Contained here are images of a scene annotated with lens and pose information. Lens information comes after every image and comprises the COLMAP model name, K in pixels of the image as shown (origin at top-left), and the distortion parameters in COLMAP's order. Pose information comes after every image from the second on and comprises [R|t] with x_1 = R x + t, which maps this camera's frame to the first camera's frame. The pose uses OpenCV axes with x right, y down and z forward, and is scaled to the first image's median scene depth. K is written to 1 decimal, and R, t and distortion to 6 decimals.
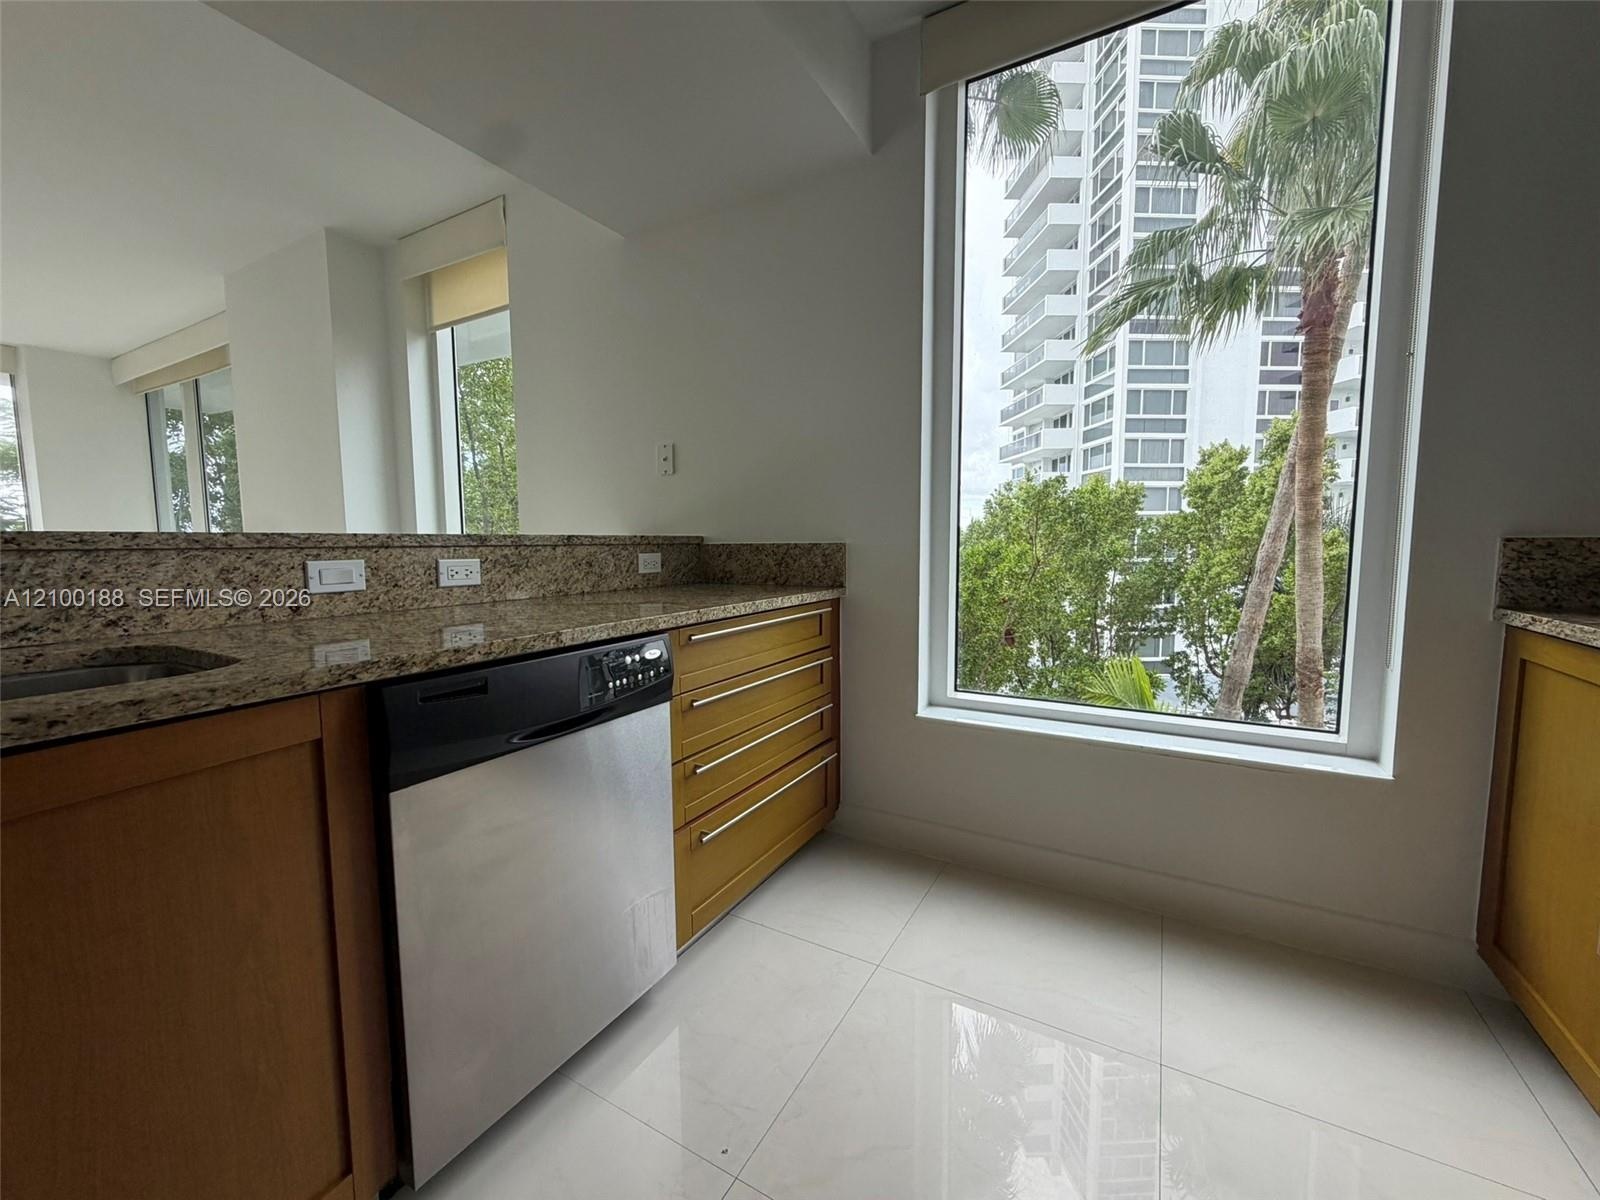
lens RADIAL K [[639.3, 0, 795.0], [0, 639.3, 599.4], [0, 0, 1]] dist [0.001379, -0.000213]
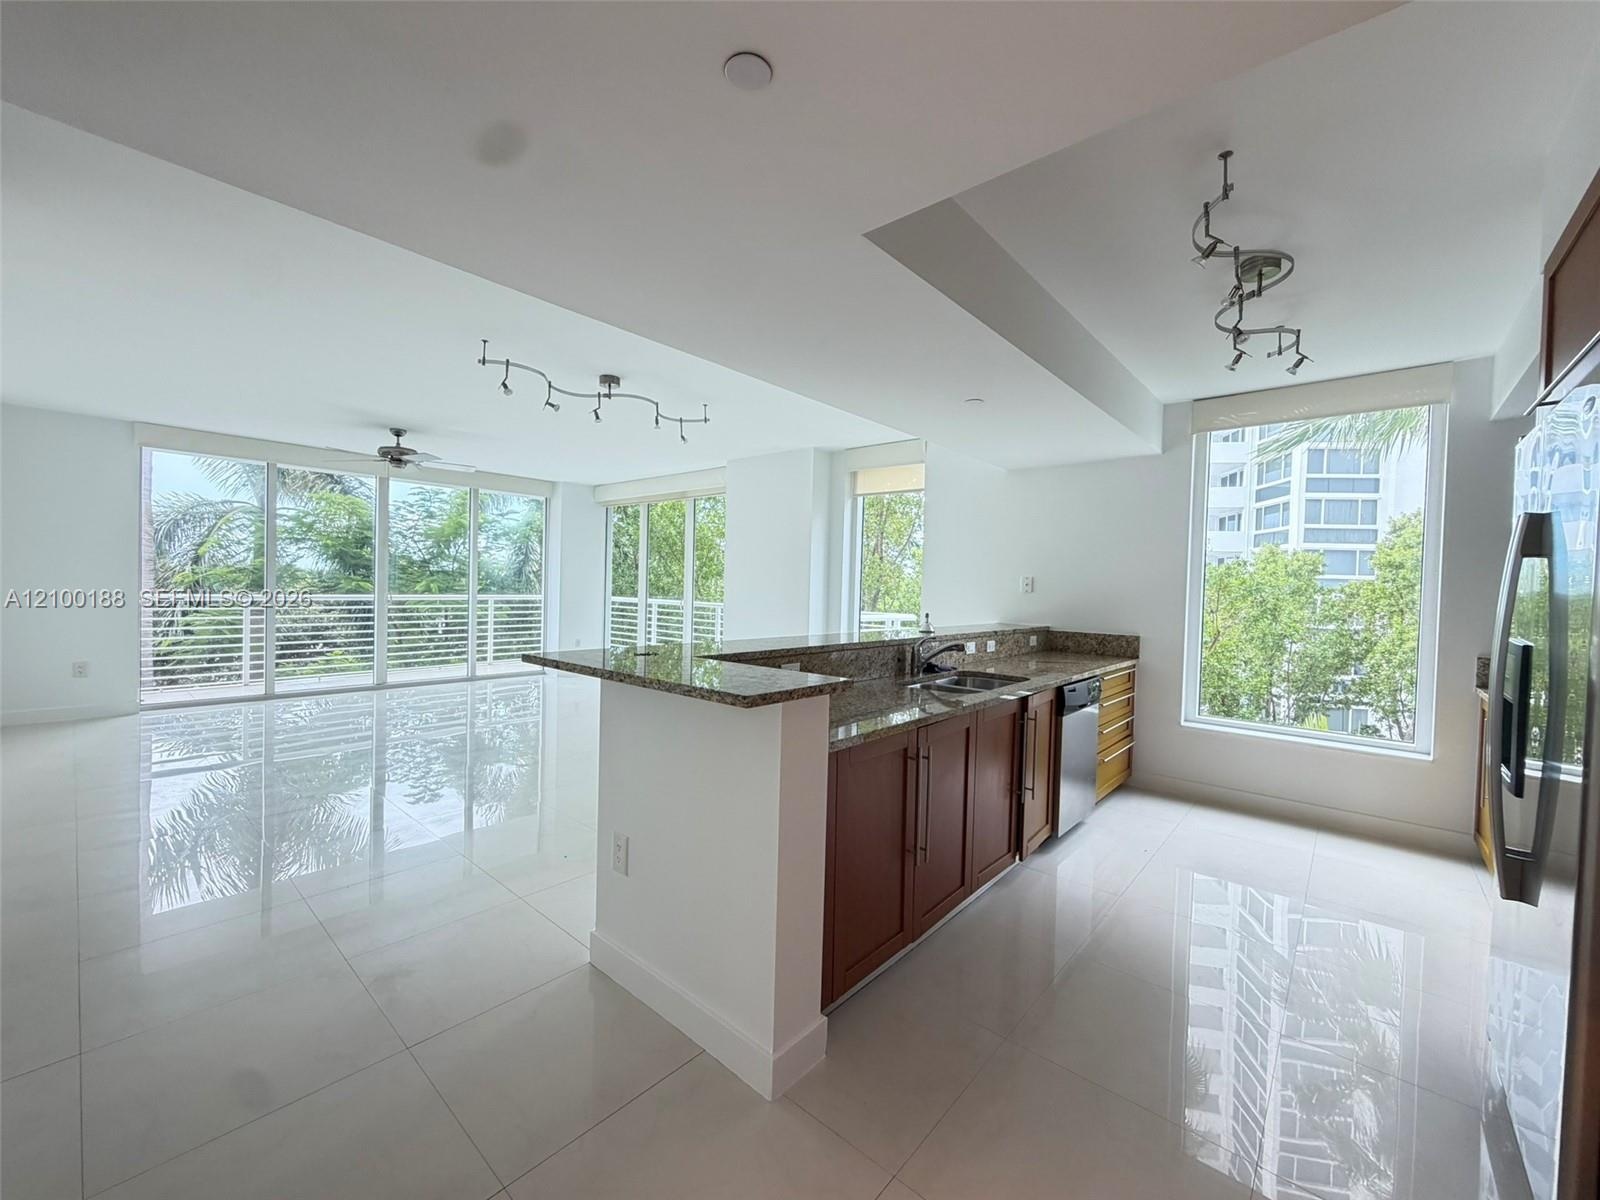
lens RADIAL K [[639.3, 0, 795.0], [0, 639.3, 599.4], [0, 0, 1]] dist [0.001379, -0.000213]
pose [[0.979540, 0.036271, -0.197952, -0.075318], [-0.050156, 0.996586, -0.065586, -0.002208], [0.194897, 0.074172, 0.978015, -0.150696]]
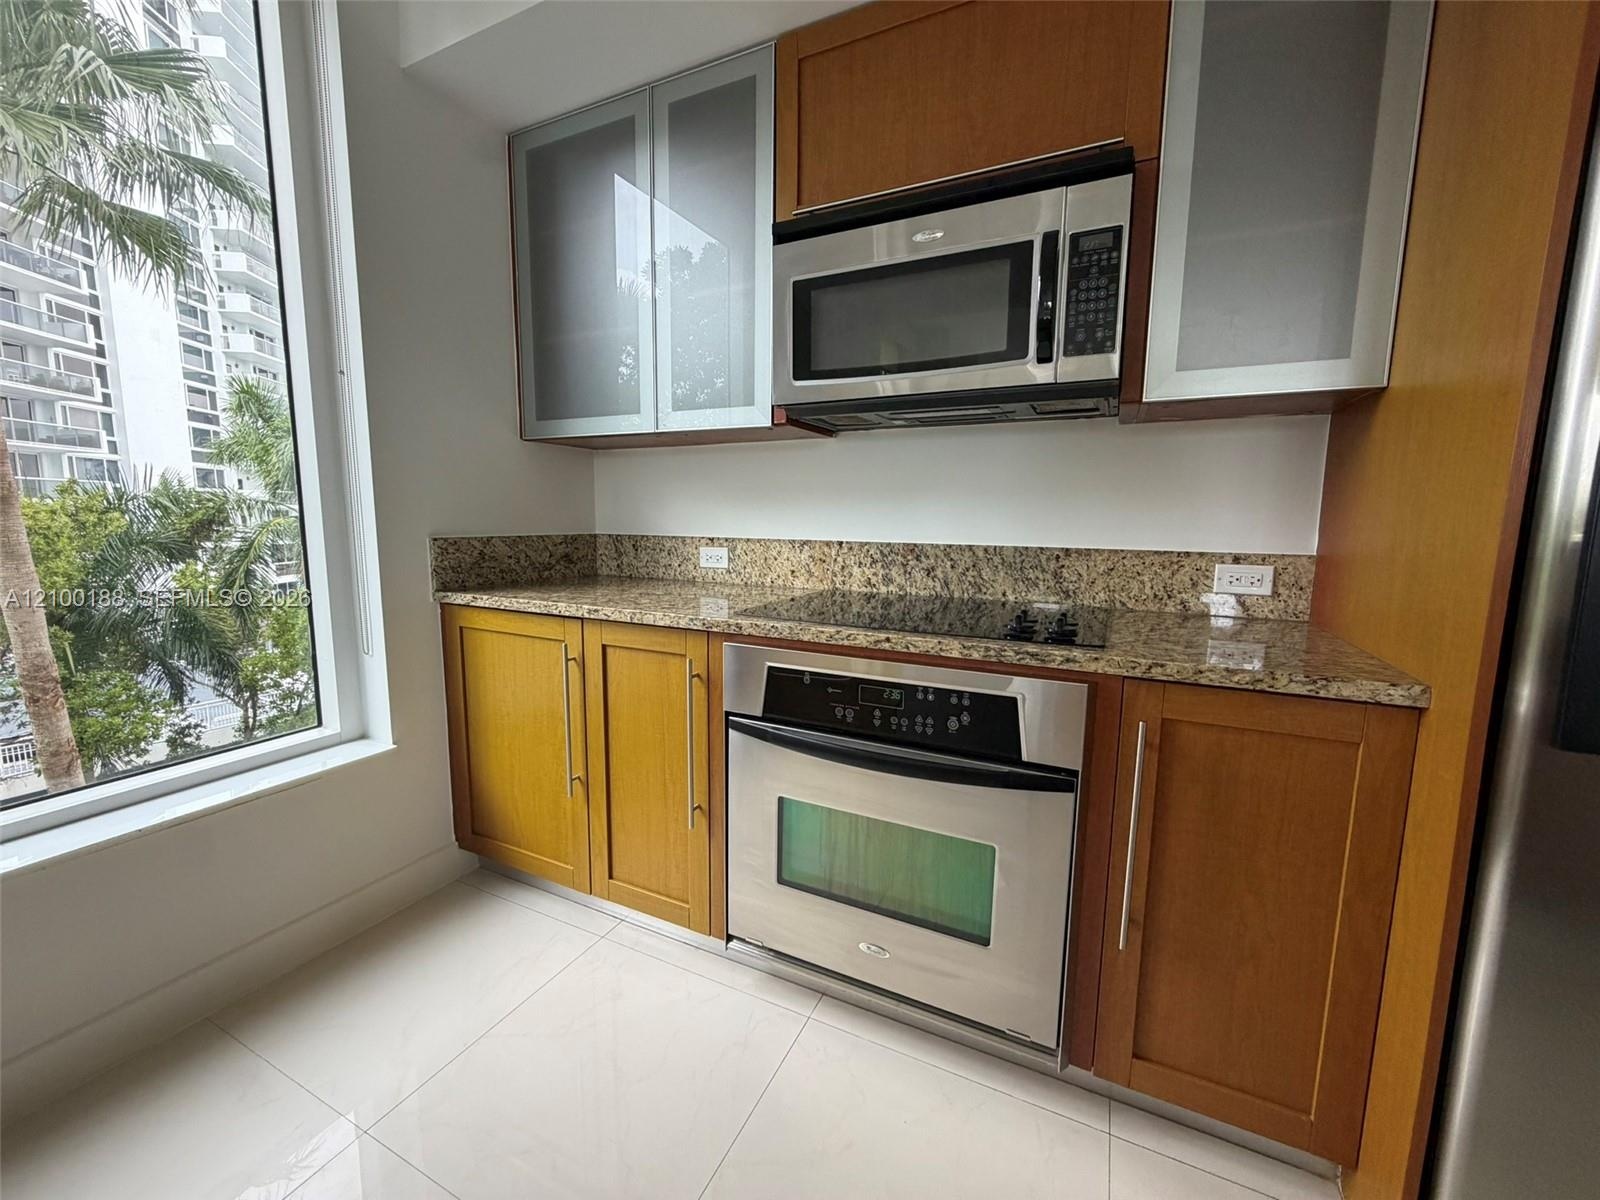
lens RADIAL K [[639.3, 0, 795.0], [0, 639.3, 599.4], [0, 0, 1]] dist [0.001379, -0.000213]
pose [[-0.067792, -0.123657, 0.990007, -0.020412], [0.080450, 0.988381, 0.128963, -0.006556], [-0.994451, 0.088389, -0.057056, 0.028484]]
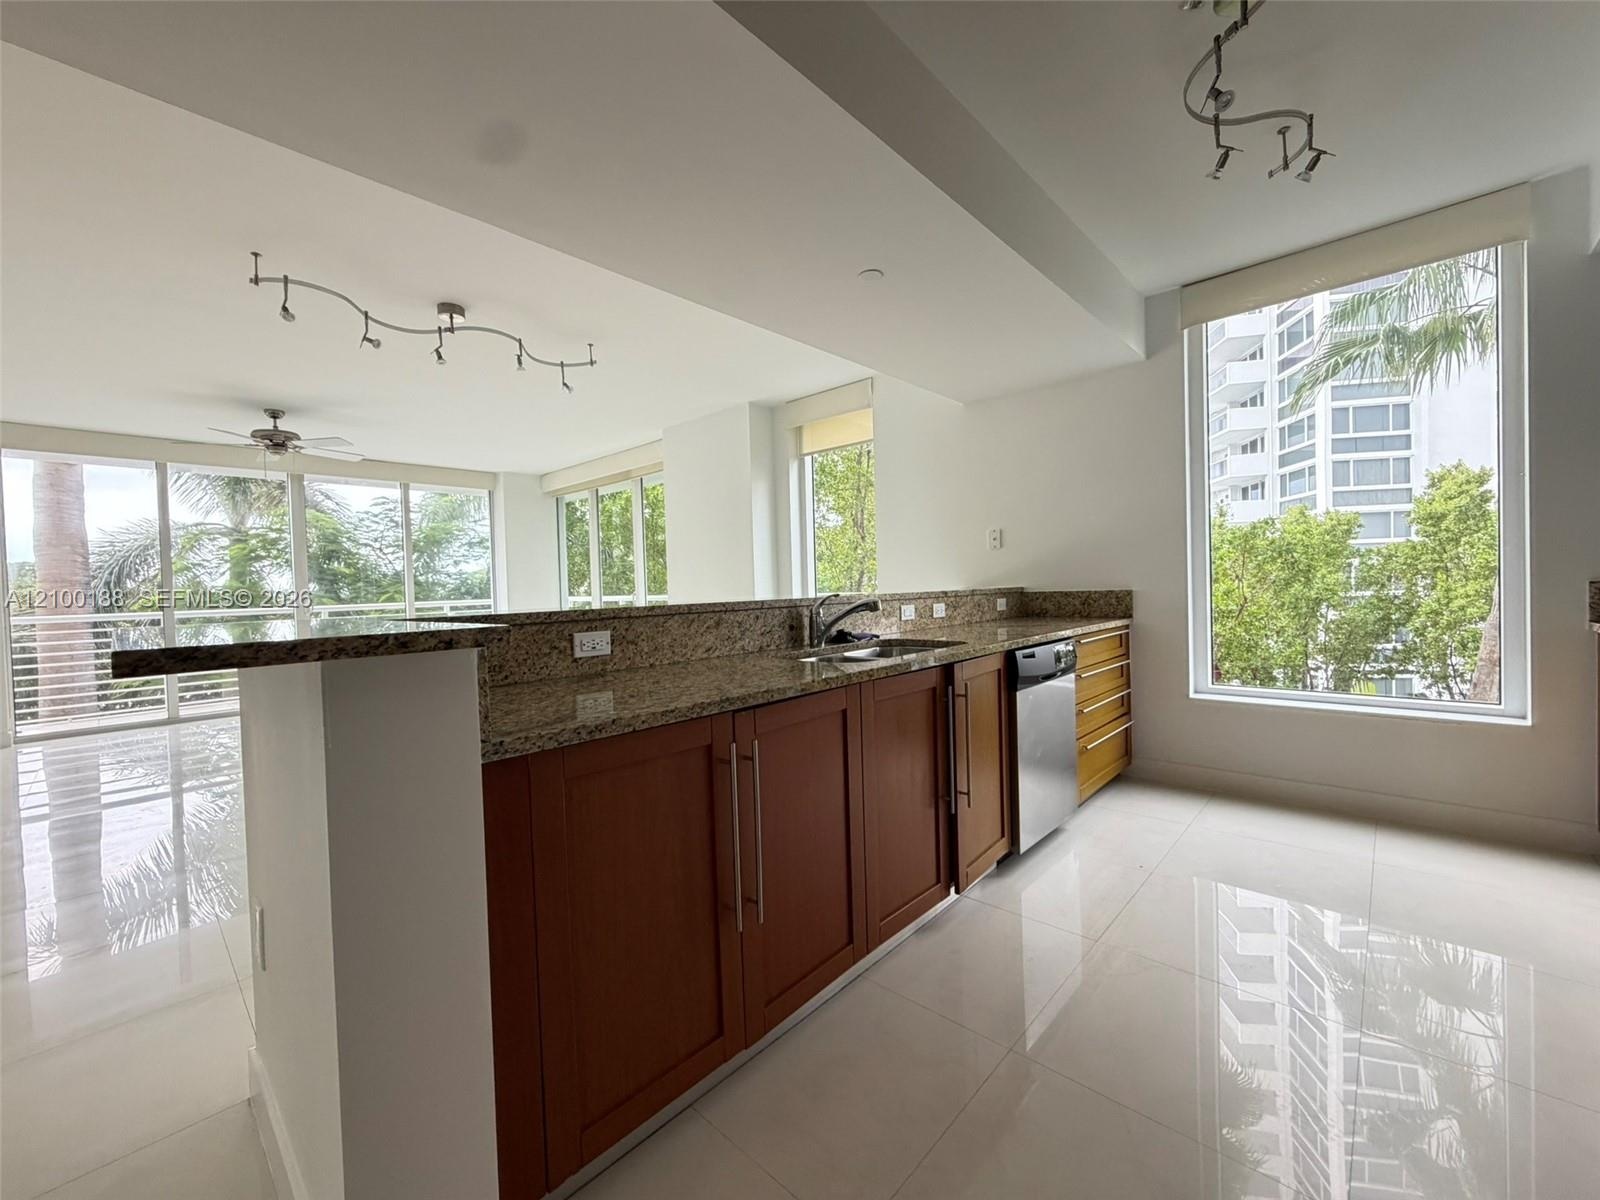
lens RADIAL K [[639.3, 0, 795.0], [0, 639.3, 599.4], [0, 0, 1]] dist [0.001379, -0.000213]
pose [[0.973389, -0.018946, -0.228374, -0.048730], [0.003915, 0.997806, -0.066090, 0.004931], [0.229125, 0.063437, 0.971328, -0.096368]]
